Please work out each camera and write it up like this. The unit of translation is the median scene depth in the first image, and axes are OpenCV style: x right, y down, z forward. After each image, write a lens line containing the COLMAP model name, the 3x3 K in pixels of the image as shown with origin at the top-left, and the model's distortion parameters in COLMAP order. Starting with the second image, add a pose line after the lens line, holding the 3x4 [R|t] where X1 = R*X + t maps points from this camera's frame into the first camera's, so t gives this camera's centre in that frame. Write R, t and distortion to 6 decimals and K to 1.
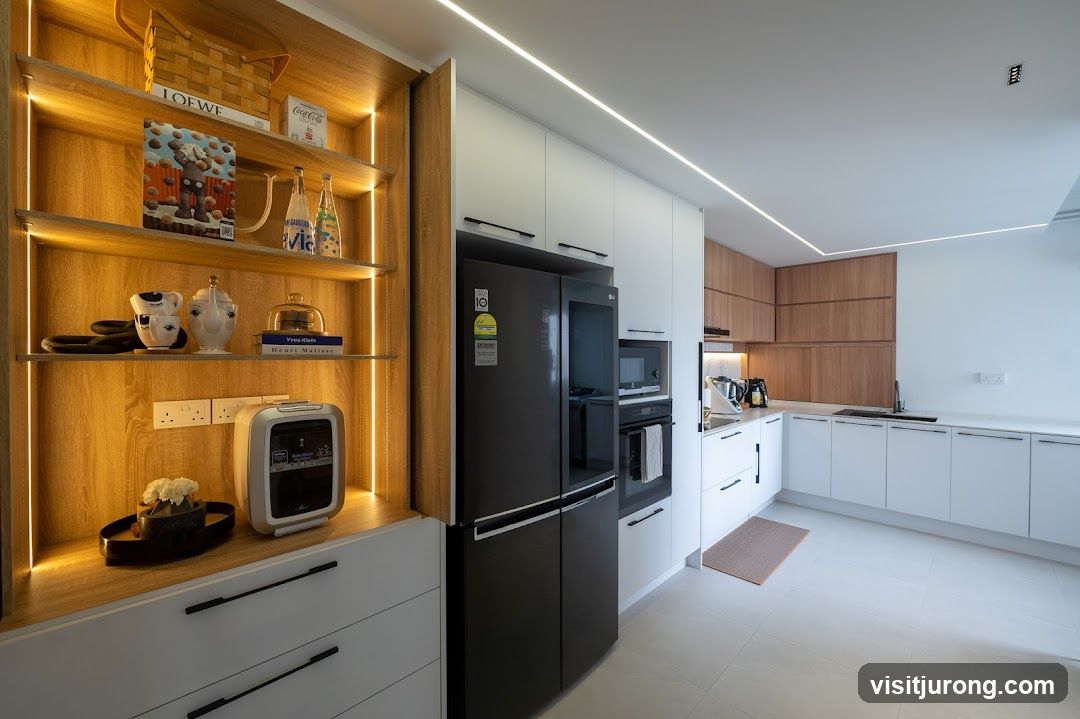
lens RADIAL K [[440.1, 0, 541.2], [0, 440.1, 354.0], [0, 0, 1]] dist [-0.000507, -0.000062]
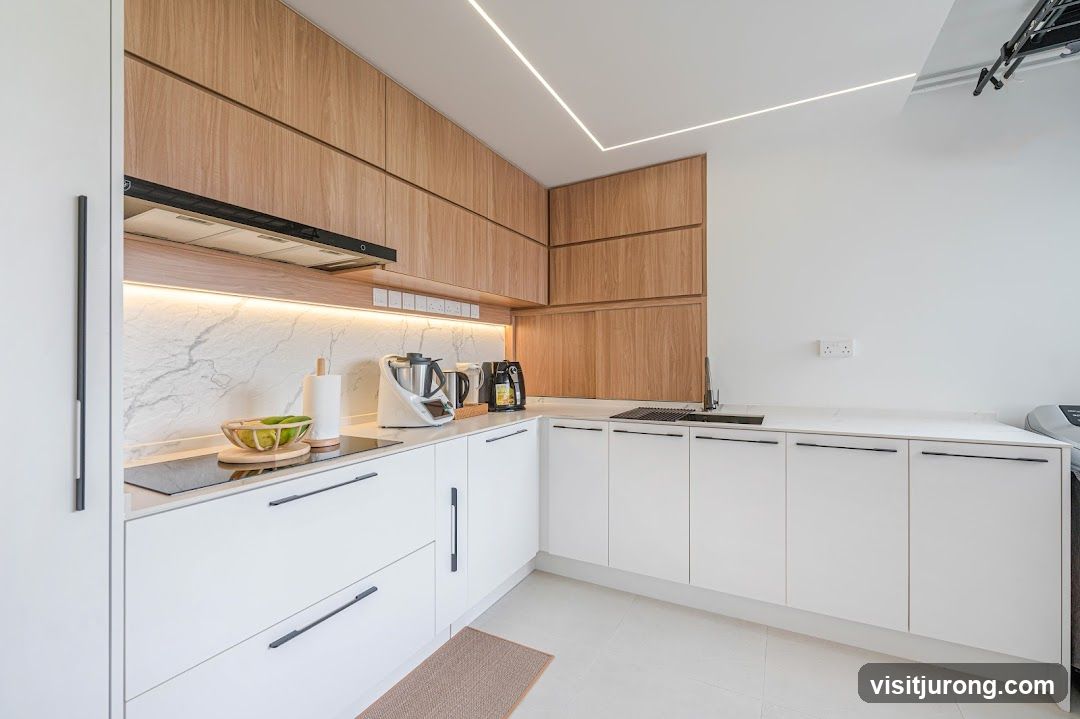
lens RADIAL K [[440.1, 0, 547.3], [0, 440.1, 360.1], [0, 0, 1]] dist [-0.000507, -0.000062]
pose [[0.959236, -0.008678, 0.282474, 0.399305], [0.009761, 0.999949, -0.002427, 0.059695], [-0.282438, 0.005085, 0.959272, 0.451120]]
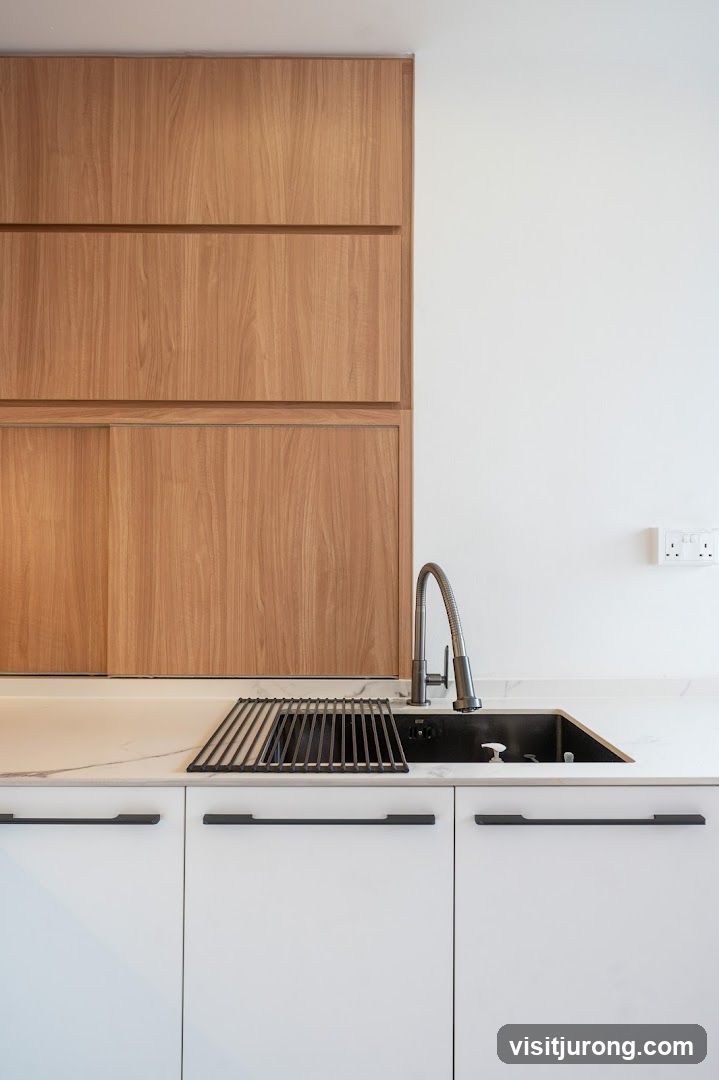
lens RADIAL K [[440.1, 0, 358.3], [0, 440.1, 579.6], [0, 0, 1]] dist [-0.000507, -0.000062]
pose [[0.704855, 0.004614, 0.709336, 0.588918], [-0.002901, 0.999989, -0.003622, 0.066507], [-0.709345, 0.000496, 0.704861, 0.817562]]
